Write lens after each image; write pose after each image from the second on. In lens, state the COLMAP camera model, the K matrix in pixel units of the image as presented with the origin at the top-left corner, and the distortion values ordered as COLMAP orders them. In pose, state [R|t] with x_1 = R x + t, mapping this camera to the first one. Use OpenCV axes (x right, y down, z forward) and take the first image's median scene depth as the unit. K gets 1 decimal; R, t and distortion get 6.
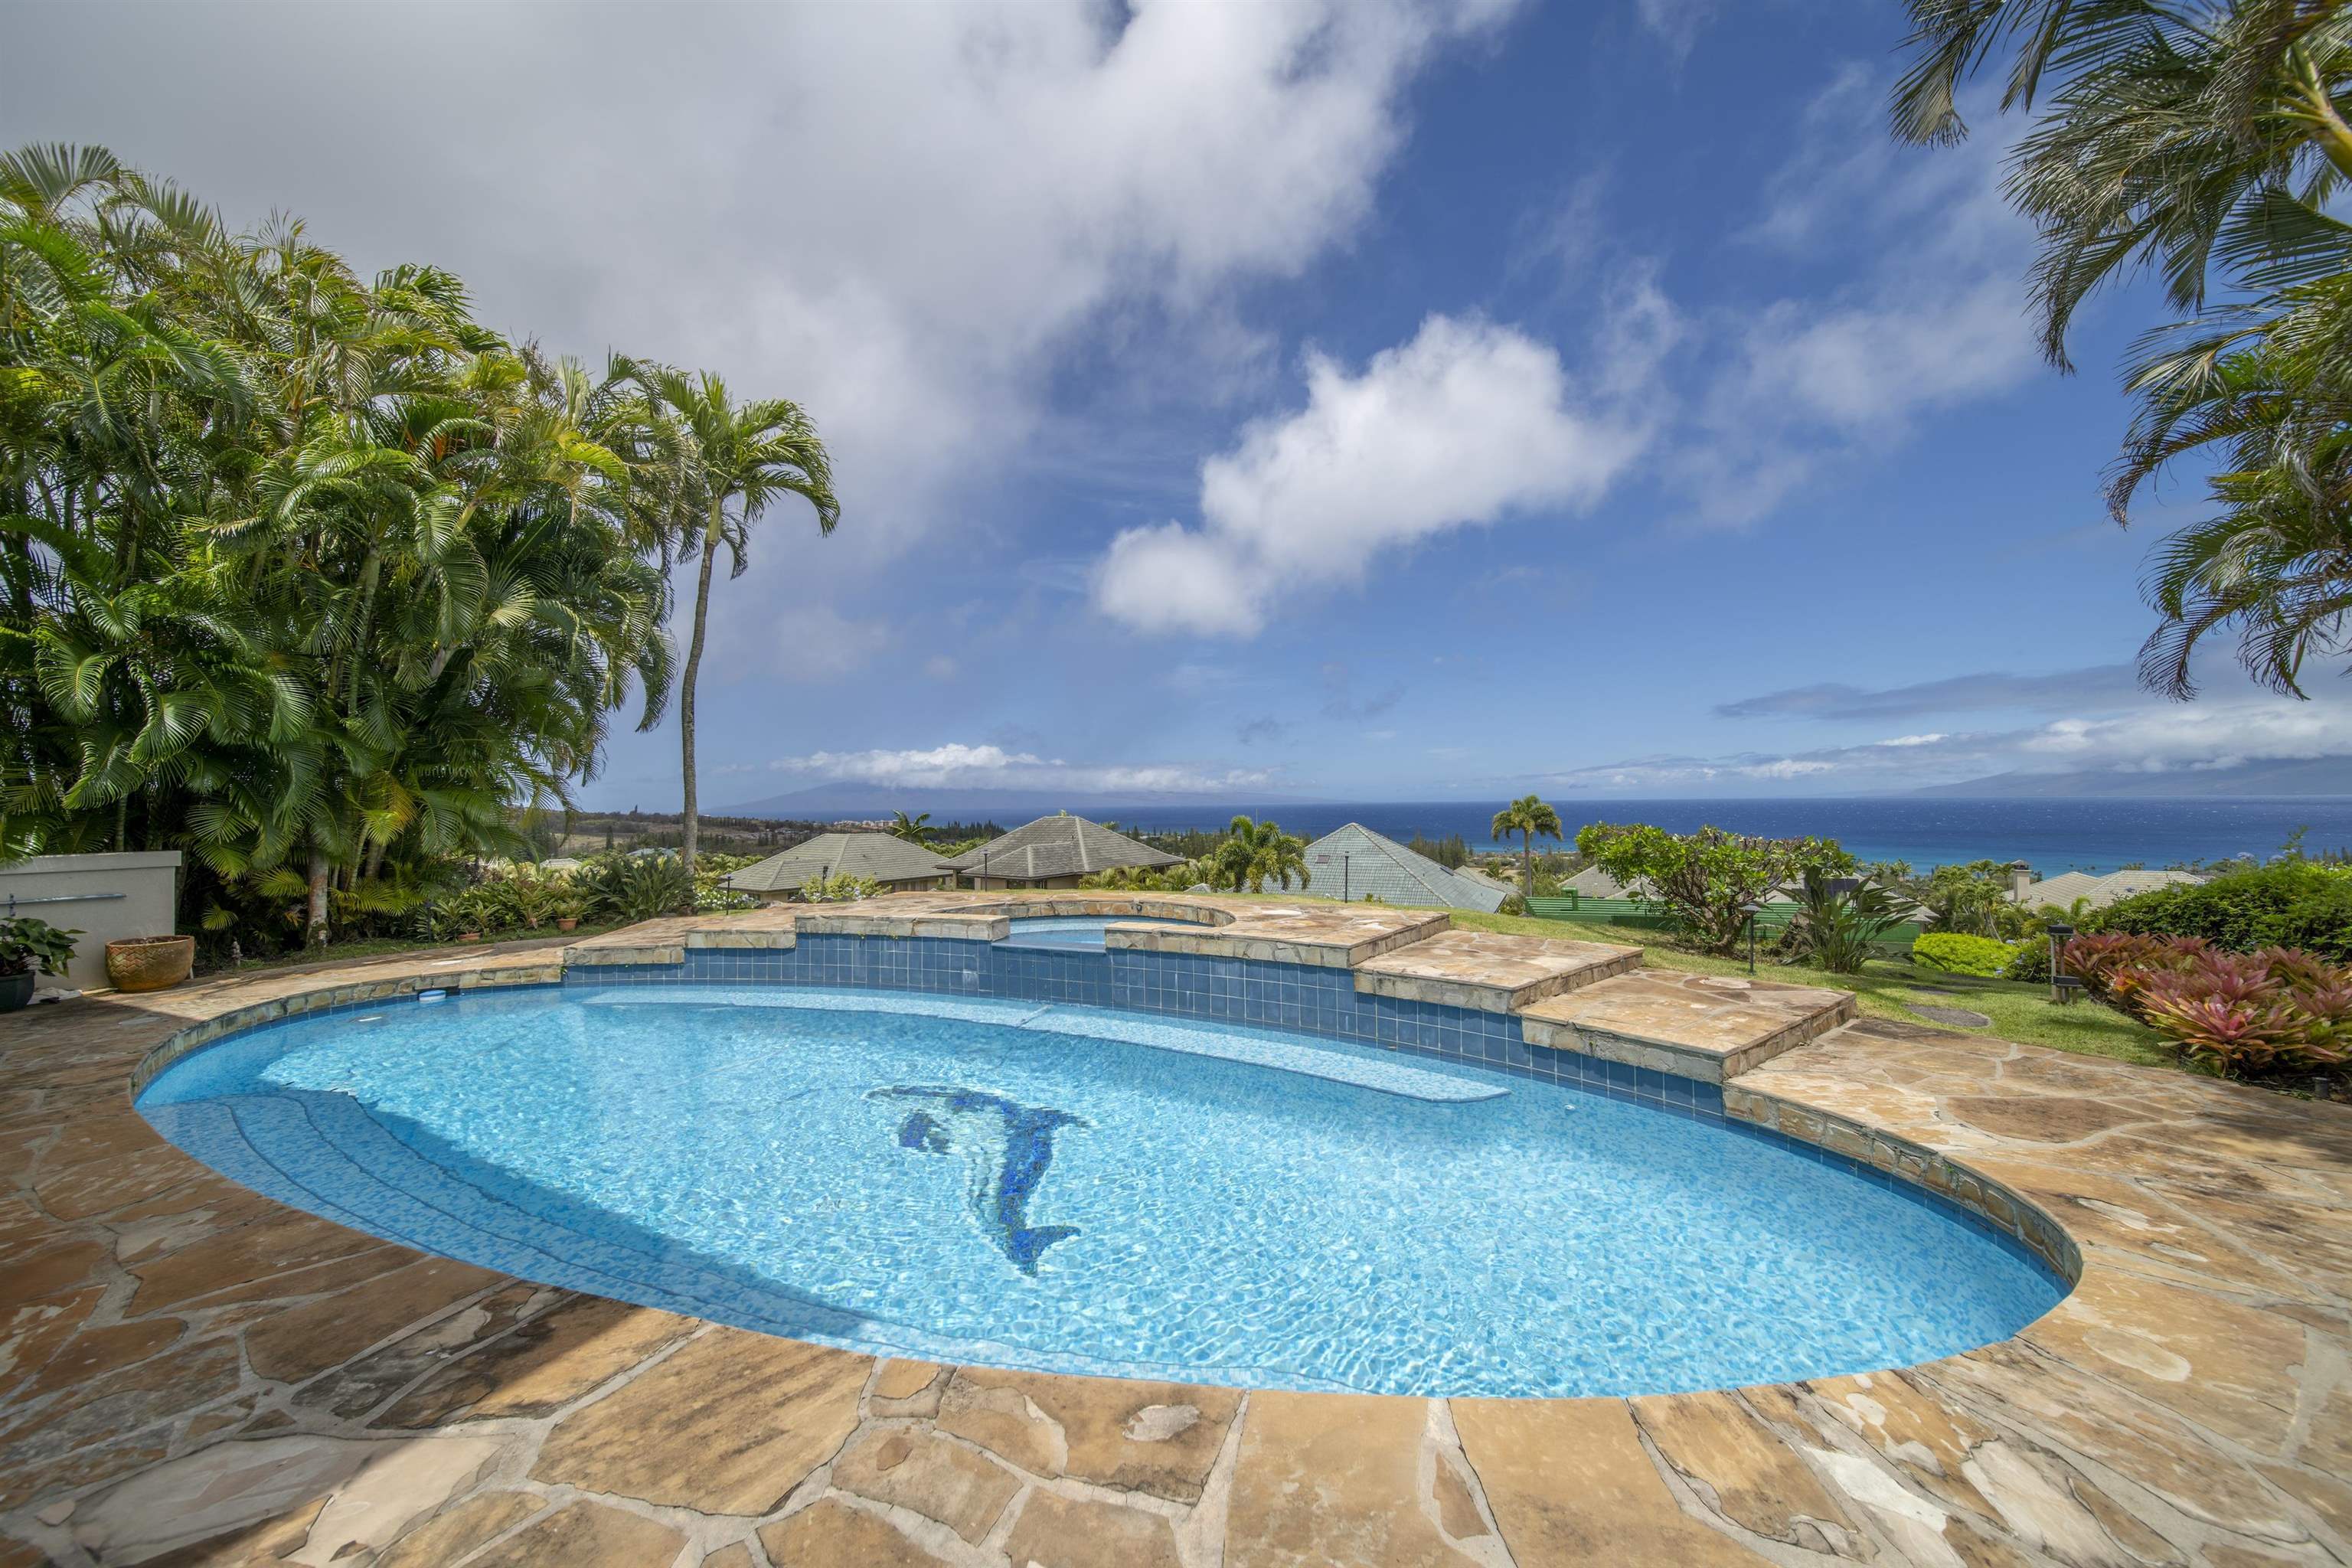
lens RADIAL K [[875.0, 0, 1179.5], [0, 875.0, 800.2], [0, 0, 1]] dist [0.001660, 0.000088]
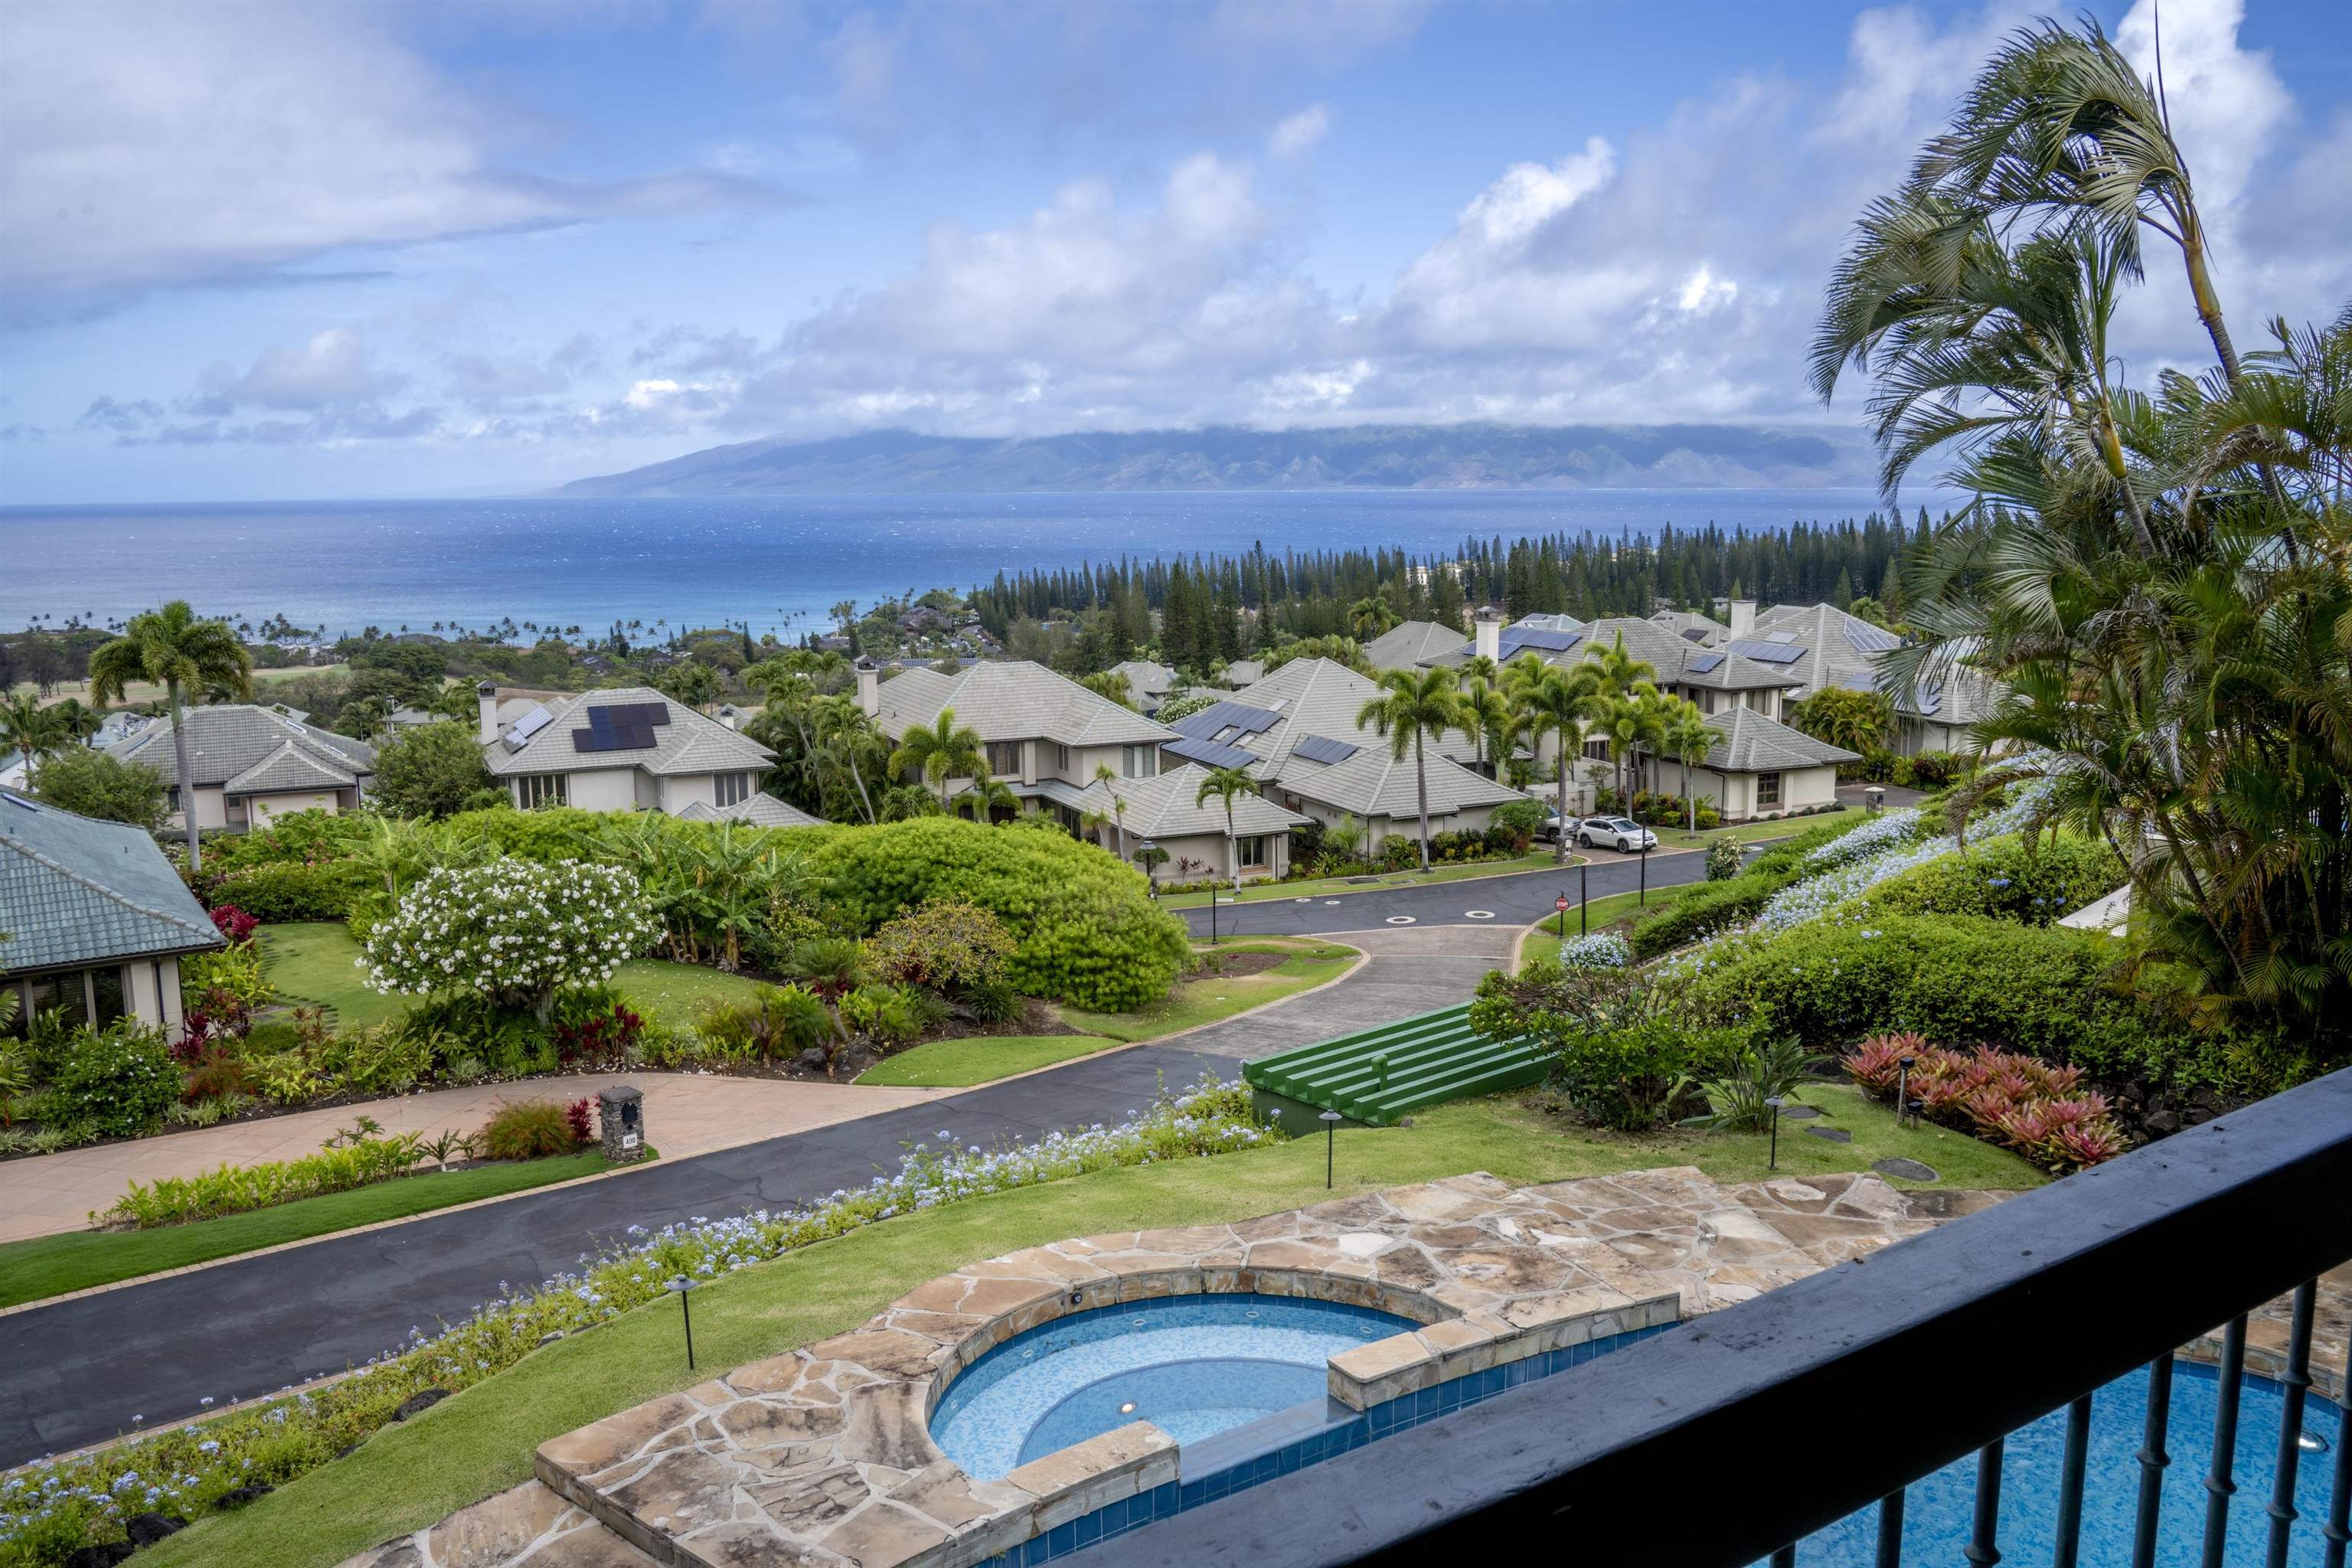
lens RADIAL K [[1955.4, 0, 1182.1], [0, 1955.4, 773.2], [0, 0, 1]] dist [-0.034252, -0.002597]
pose [[0.509444, -0.126999, 0.851080, -0.998956], [-0.004496, 0.988643, 0.150217, -0.380322], [-0.860492, -0.080353, 0.503087, 0.363955]]
